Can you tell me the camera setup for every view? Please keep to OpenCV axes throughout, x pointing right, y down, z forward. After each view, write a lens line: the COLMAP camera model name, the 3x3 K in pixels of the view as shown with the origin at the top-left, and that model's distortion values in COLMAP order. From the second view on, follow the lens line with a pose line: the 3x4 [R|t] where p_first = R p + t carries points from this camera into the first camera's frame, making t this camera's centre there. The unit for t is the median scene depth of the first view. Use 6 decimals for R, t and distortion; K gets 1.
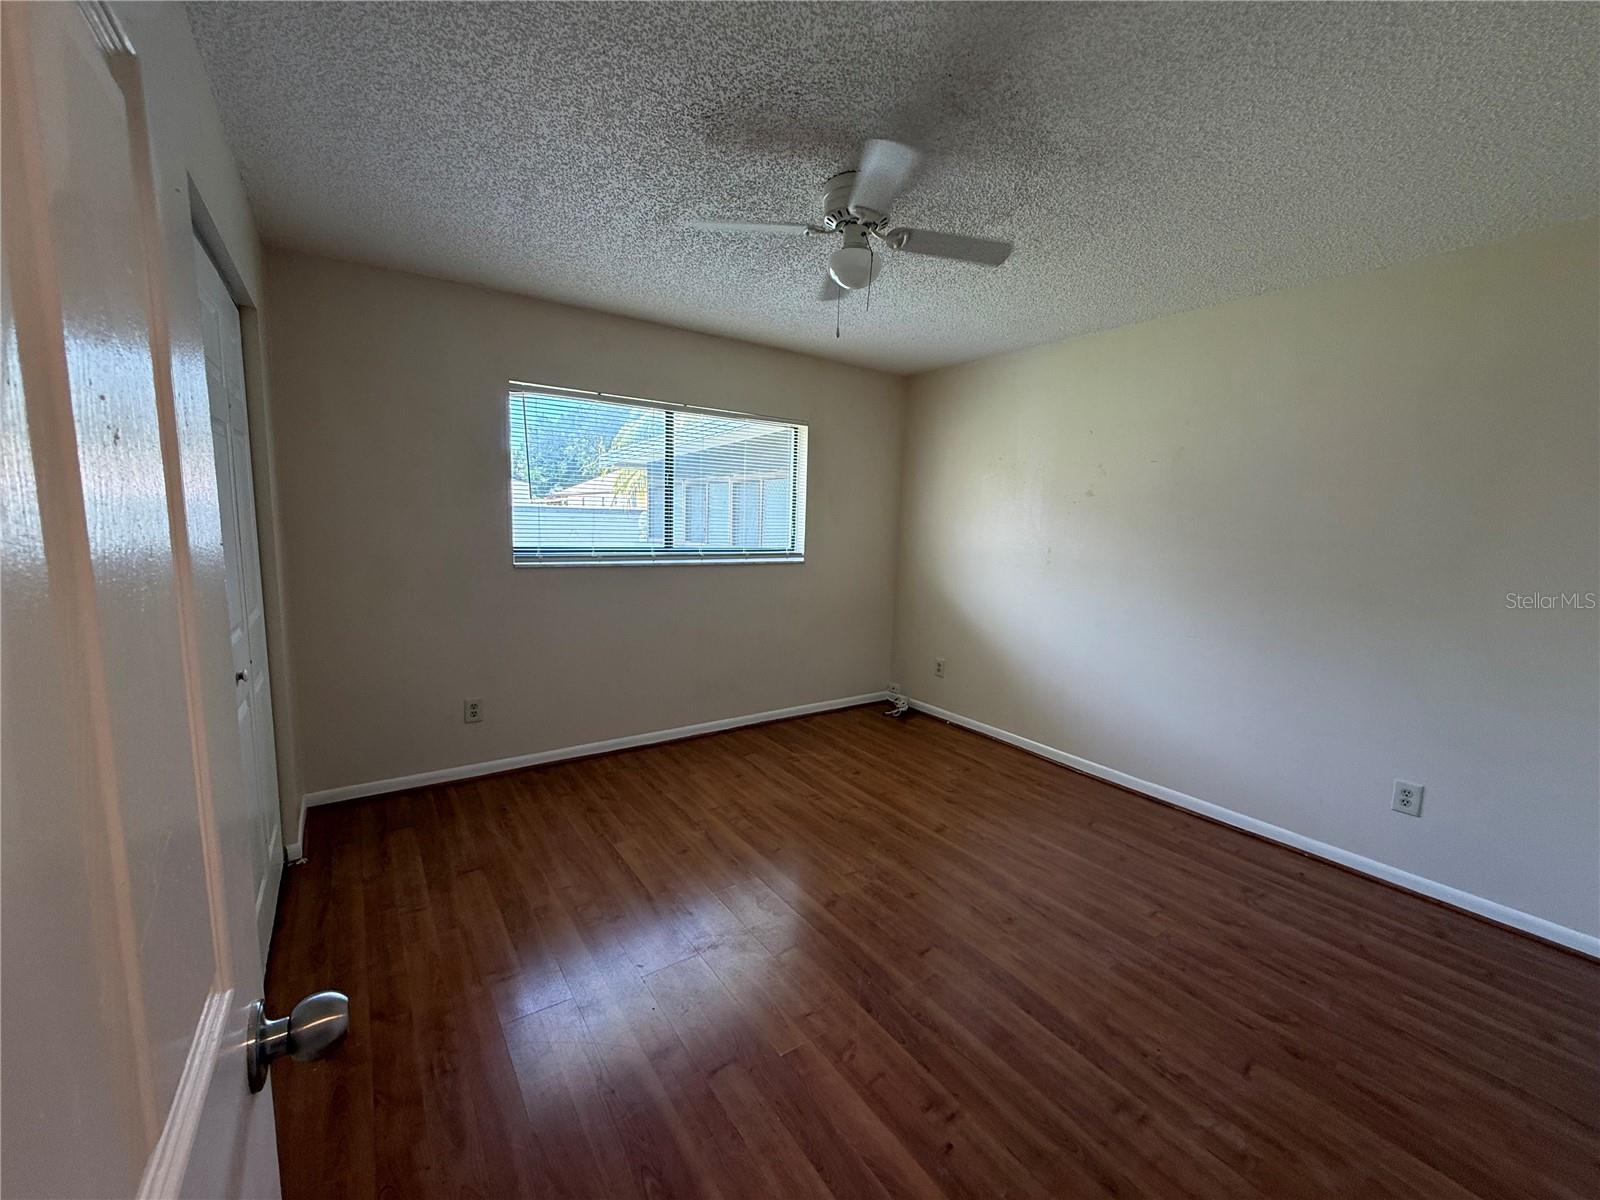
lens RADIAL K [[636.5, 0, 793.1], [0, 636.5, 592.1], [0, 0, 1]] dist [-0.002125, -0.000011]
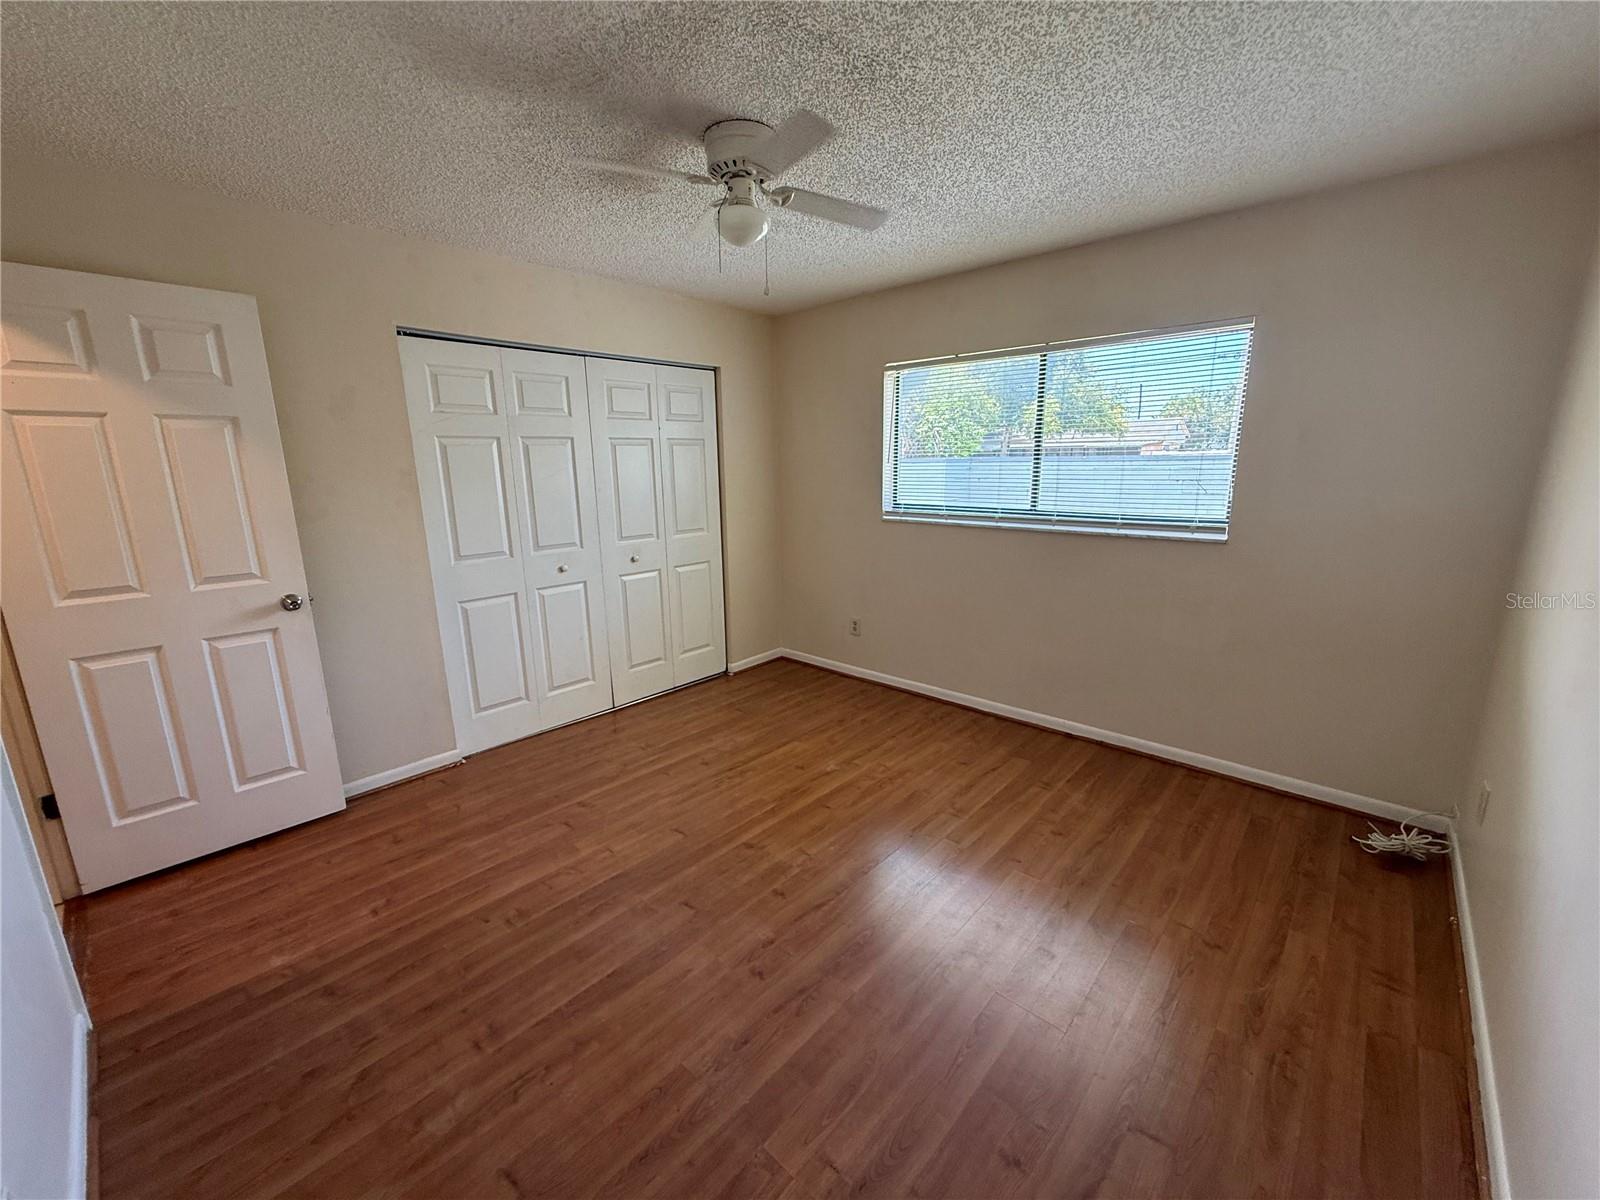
lens RADIAL K [[636.5, 0, 799.8], [0, 636.5, 599.0], [0, 0, 1]] dist [-0.002125, -0.000011]
pose [[0.222817, 0.177029, -0.958652, 0.749959], [-0.094858, 0.982644, 0.159412, -0.071735], [0.970234, 0.055416, 0.235742, 0.585153]]
